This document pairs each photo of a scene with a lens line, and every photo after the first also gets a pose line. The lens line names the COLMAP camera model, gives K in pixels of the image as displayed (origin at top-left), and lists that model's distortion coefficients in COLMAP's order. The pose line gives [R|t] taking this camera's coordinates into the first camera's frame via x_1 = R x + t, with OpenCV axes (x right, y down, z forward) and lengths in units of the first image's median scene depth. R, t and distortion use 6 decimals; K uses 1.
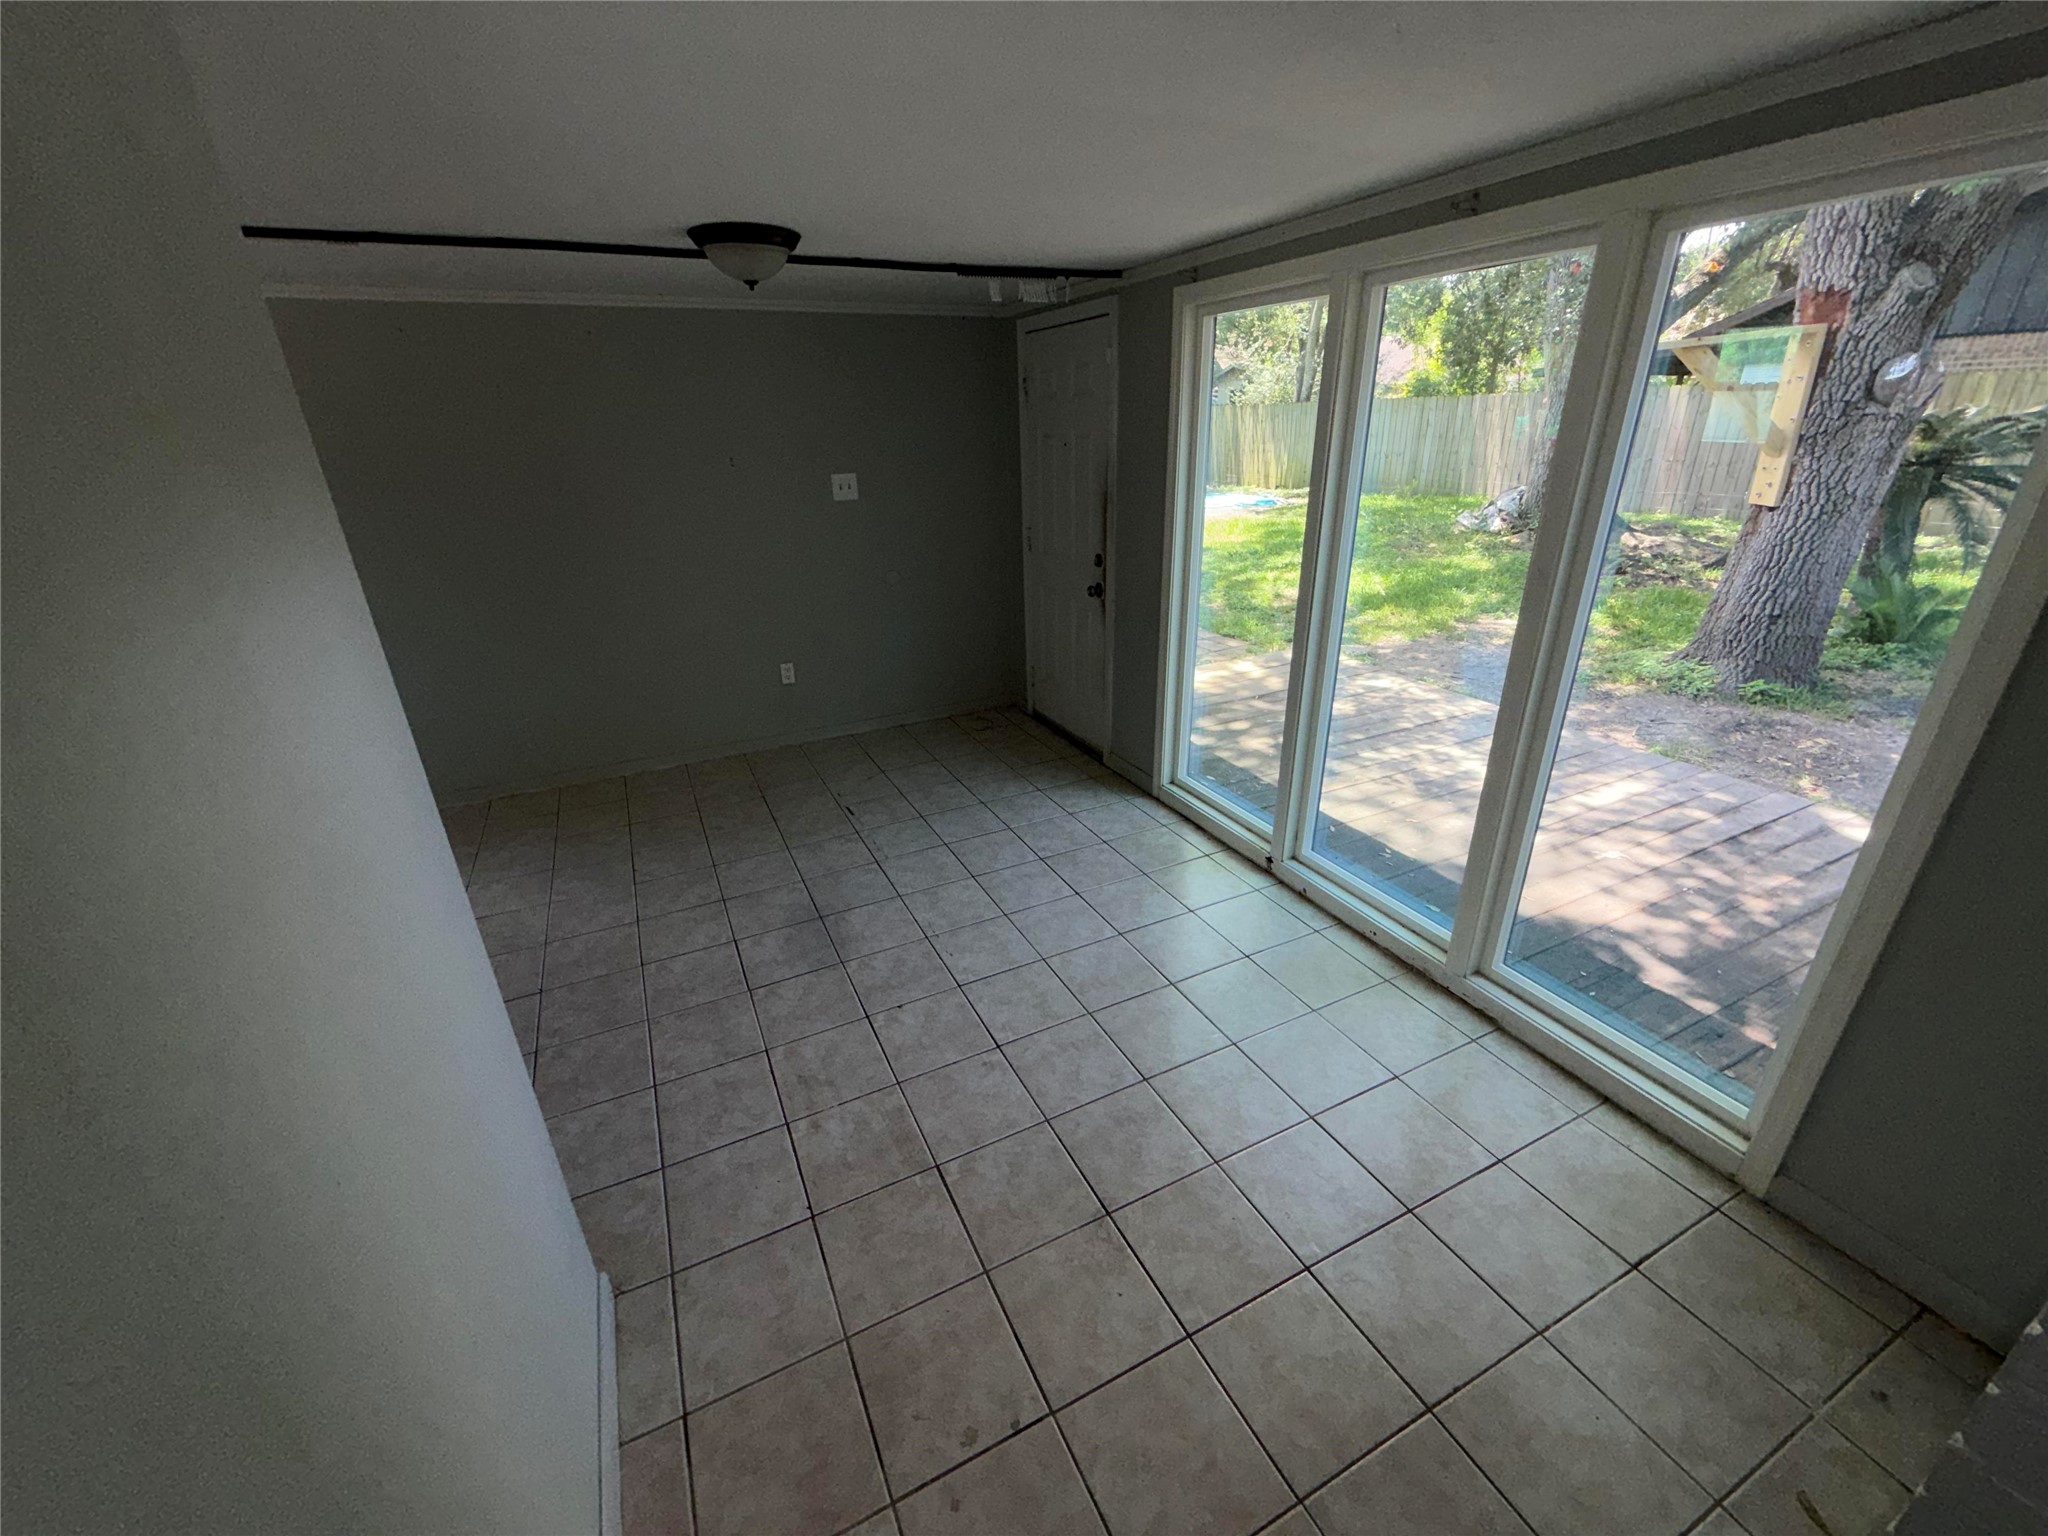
lens RADIAL K [[818.9, 0, 1028.1], [0, 818.9, 763.2], [0, 0, 1]] dist [0.001960, 0.000073]
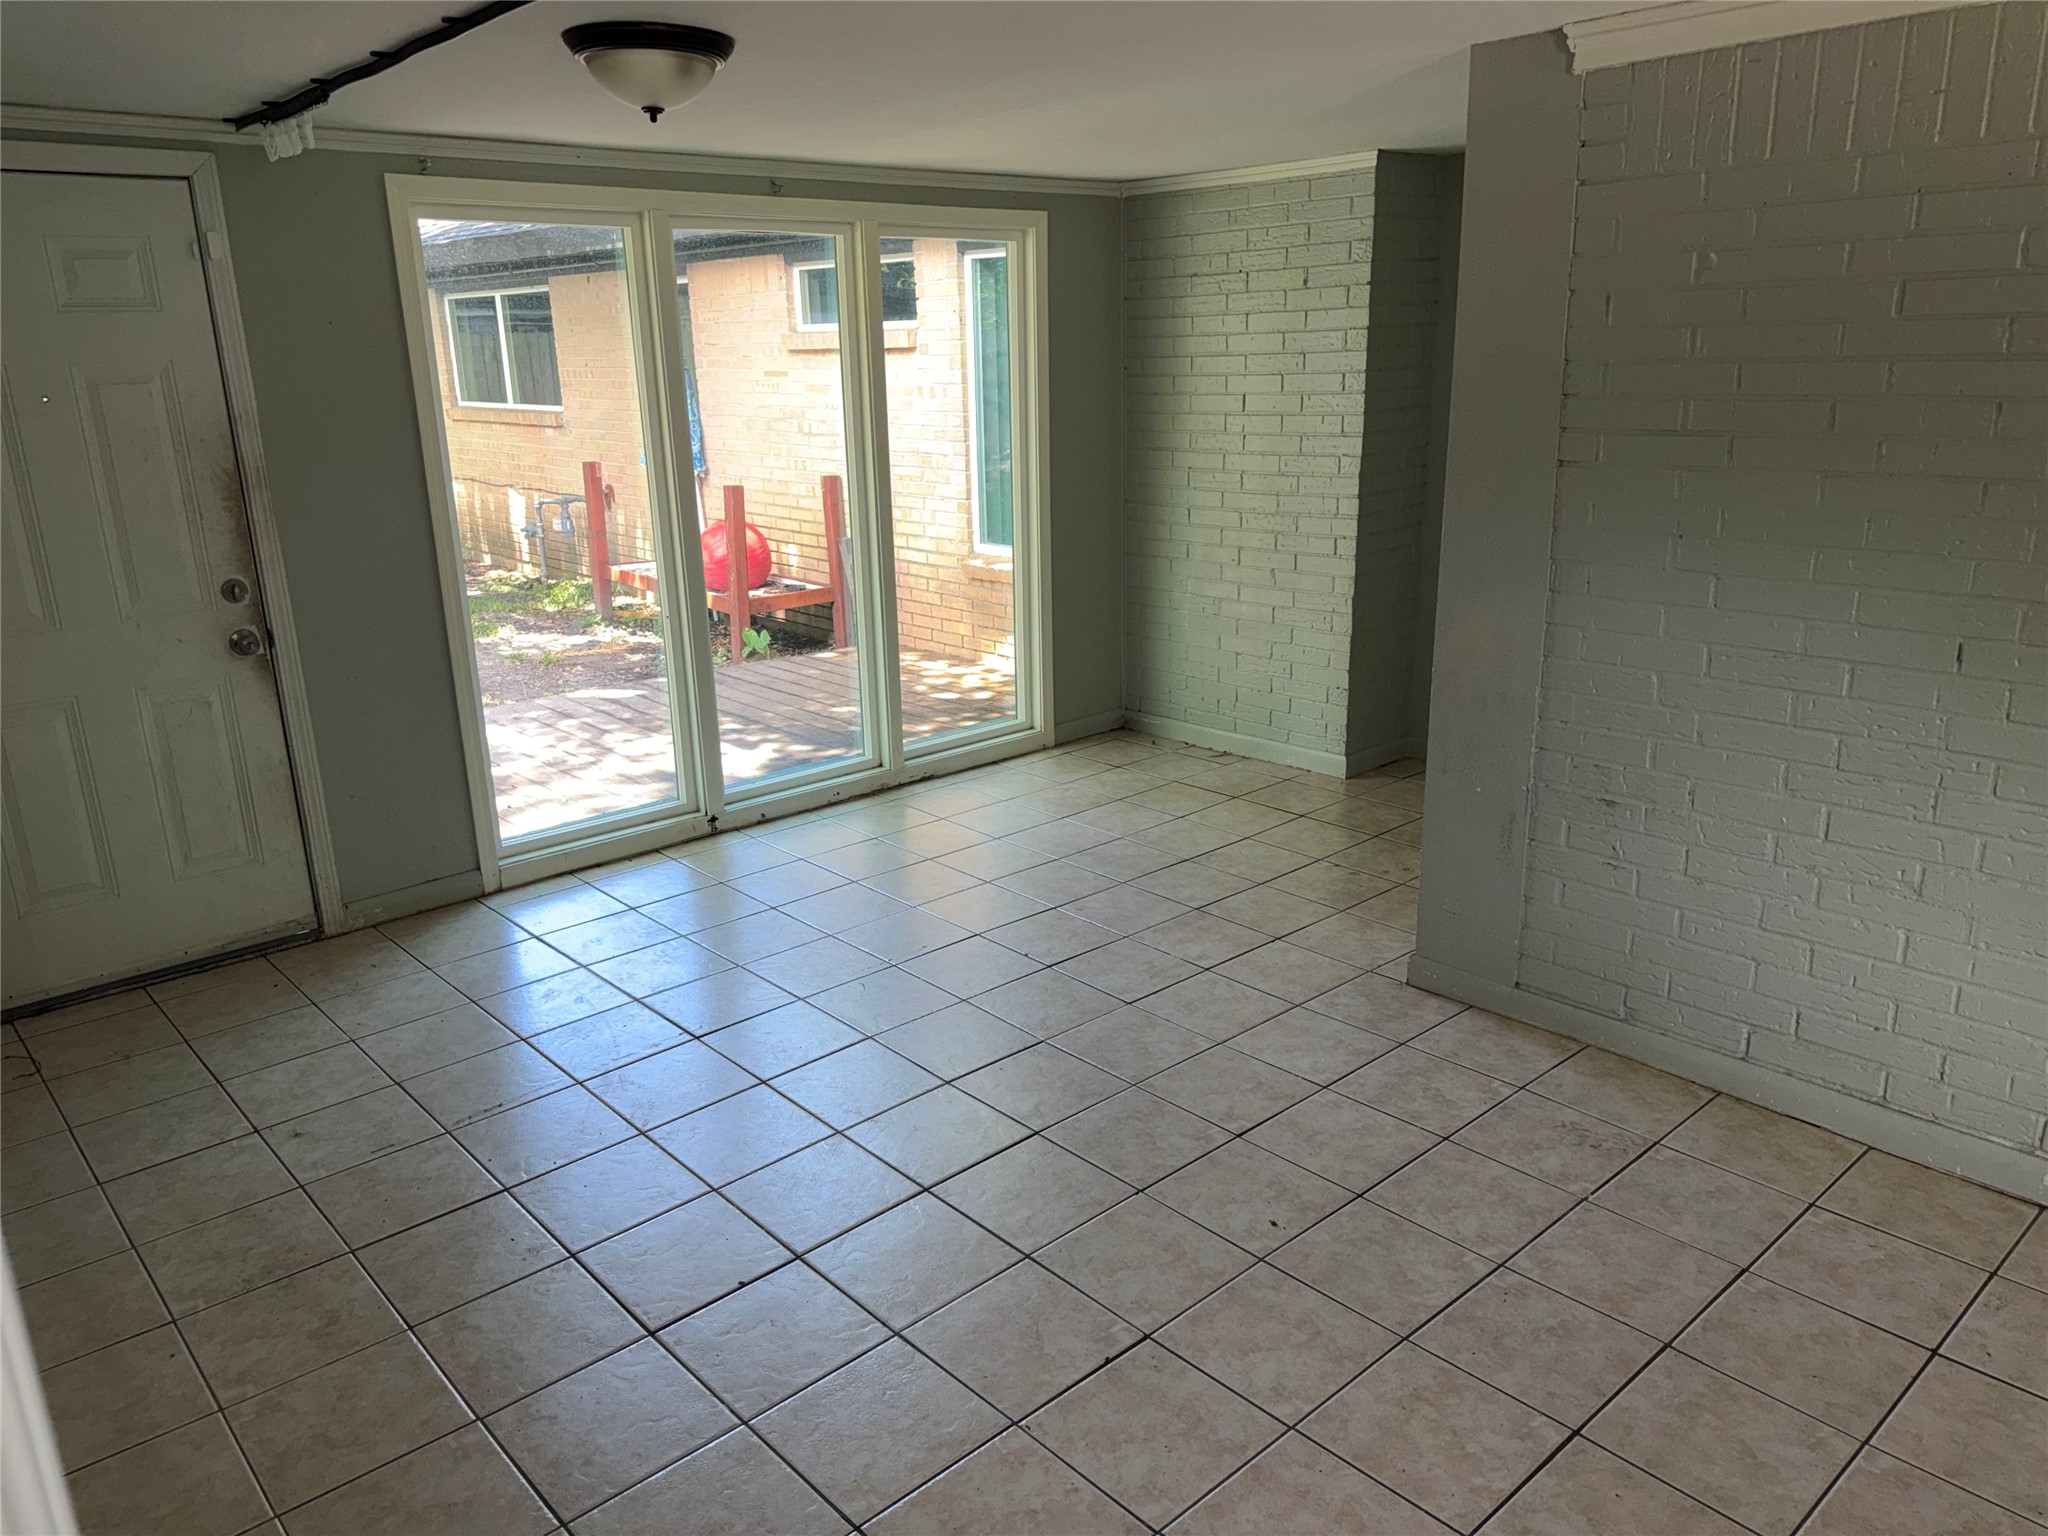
lens RADIAL K [[1448.7, 0, 1029.0], [0, 1448.7, 770.1], [0, 0, 1]] dist [0.010412, -0.003221]
pose [[-0.272178, -0.241991, 0.931321, -1.349991], [0.401337, 0.851110, 0.338439, -0.347380], [-0.874556, 0.465889, -0.134533, 0.949167]]
